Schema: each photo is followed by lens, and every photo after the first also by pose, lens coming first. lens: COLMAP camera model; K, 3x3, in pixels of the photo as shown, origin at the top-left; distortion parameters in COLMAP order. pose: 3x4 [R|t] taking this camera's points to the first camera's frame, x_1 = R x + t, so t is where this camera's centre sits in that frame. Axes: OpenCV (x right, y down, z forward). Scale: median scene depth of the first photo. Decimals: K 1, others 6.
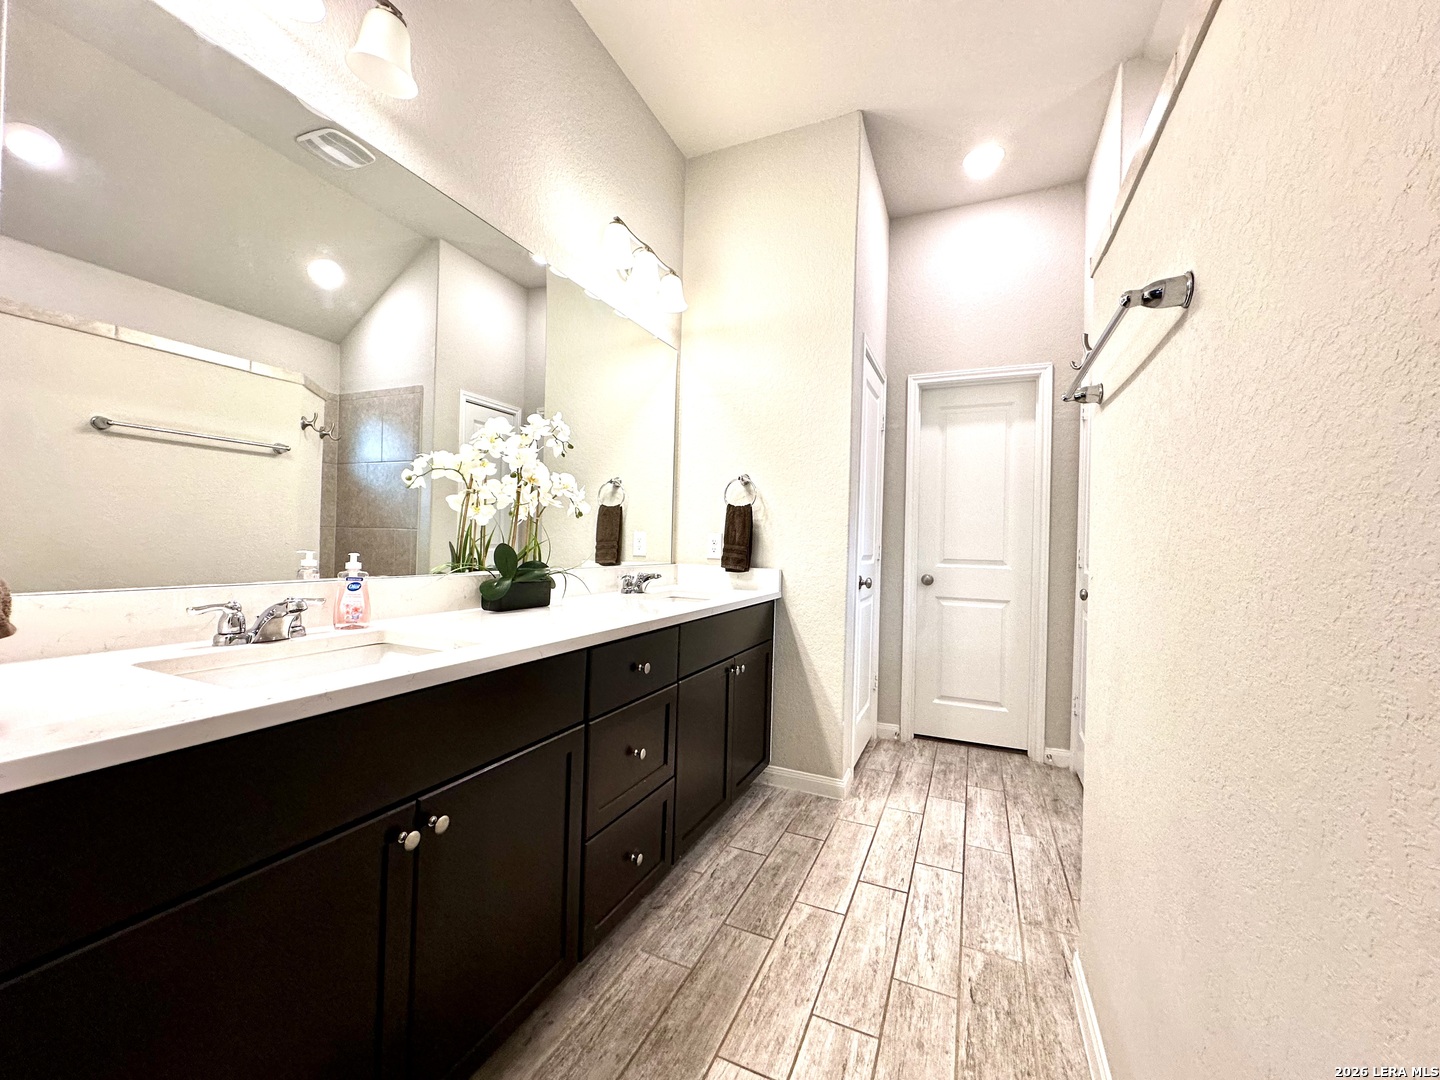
lens RADIAL K [[570.3, 0, 712.0], [0, 570.3, 525.5], [0, 0, 1]] dist [0.001143, -0.000197]
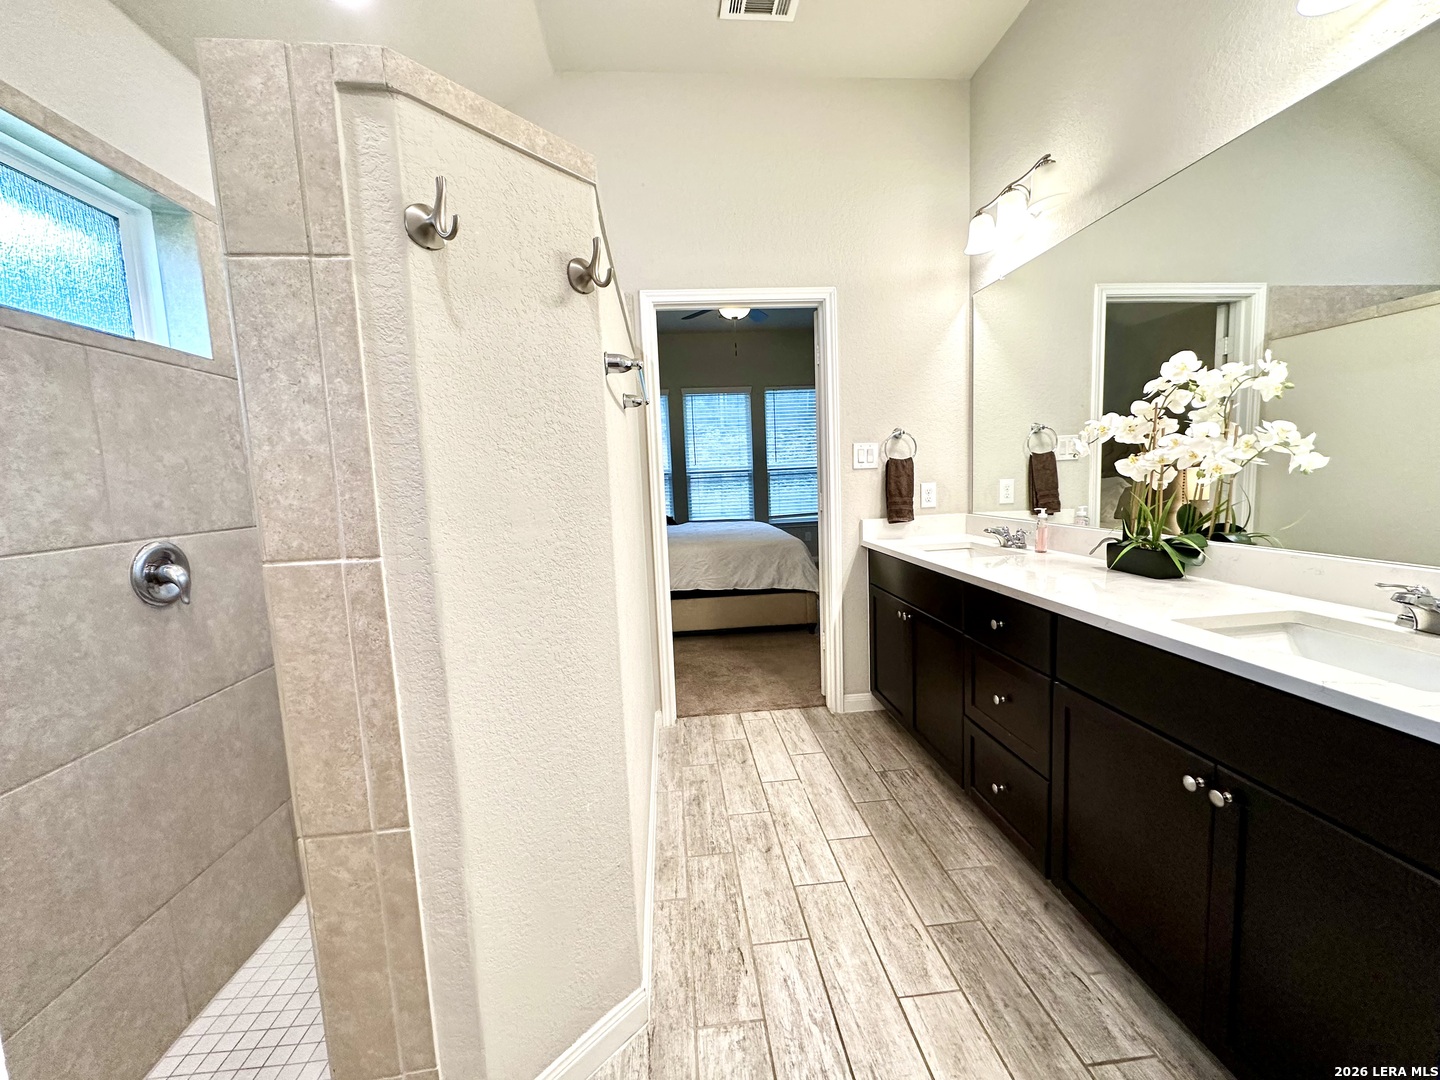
lens RADIAL K [[570.3, 0, 721.5], [0, 570.3, 540.5], [0, 0, 1]] dist [0.001143, -0.000197]
pose [[-0.864894, 0.062221, -0.498083, 0.892594], [0.032055, 0.997109, 0.068898, 0.000474], [0.500930, 0.043623, -0.864388, 1.721923]]
